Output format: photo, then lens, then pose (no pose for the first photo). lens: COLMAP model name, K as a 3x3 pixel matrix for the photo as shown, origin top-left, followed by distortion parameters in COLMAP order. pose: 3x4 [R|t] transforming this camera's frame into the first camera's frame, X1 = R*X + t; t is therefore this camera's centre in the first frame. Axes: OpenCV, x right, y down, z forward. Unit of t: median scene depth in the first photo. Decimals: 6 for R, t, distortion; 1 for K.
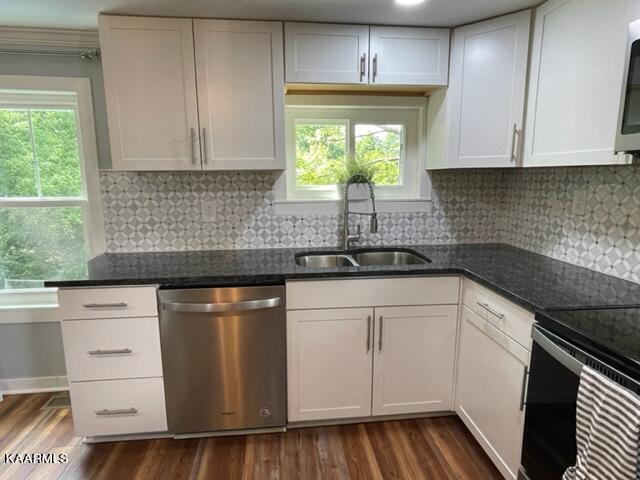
lens RADIAL K [[369.4, 0, 319.2], [0, 369.4, 237.4], [0, 0, 1]] dist [-0.005676, -0.000175]
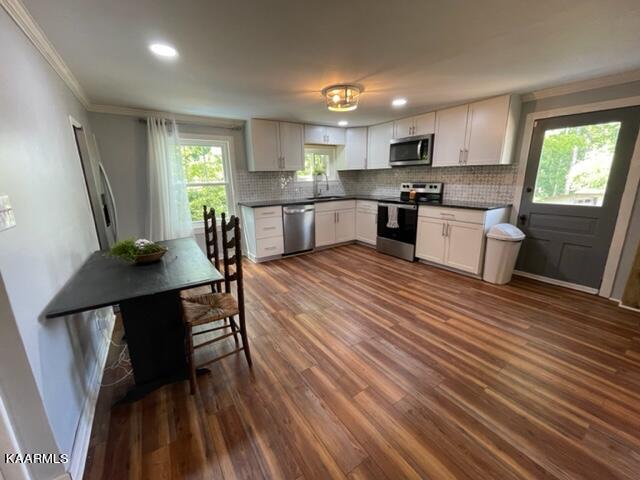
lens RADIAL K [[259.3, 0, 319.7], [0, 259.3, 238.4], [0, 0, 1]] dist [-0.003822, 0.001947]
pose [[0.887188, -0.121173, 0.445212, -0.944832], [0.091697, 0.991957, 0.087253, 0.192636], [-0.452204, -0.036585, 0.891164, -0.959139]]
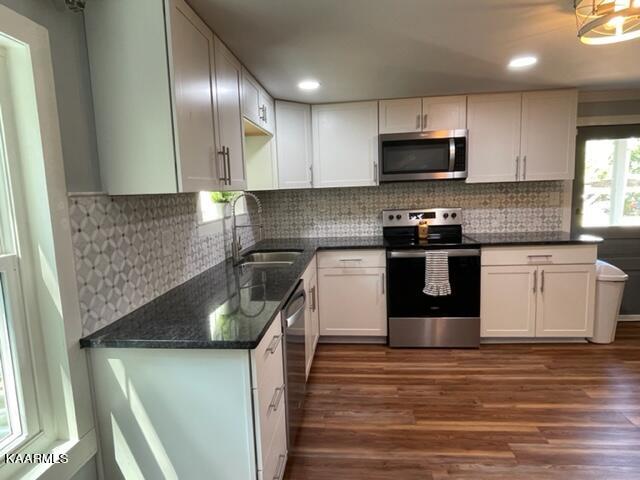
lens RADIAL K [[369.4, 0, 318.7], [0, 369.4, 236.4], [0, 0, 1]] dist [-0.005676, -0.000175]
pose [[0.207271, -0.125269, 0.970230, -1.055111], [0.197859, 0.976639, 0.083828, -0.088797], [-0.958066, 0.174594, 0.227214, 0.507758]]
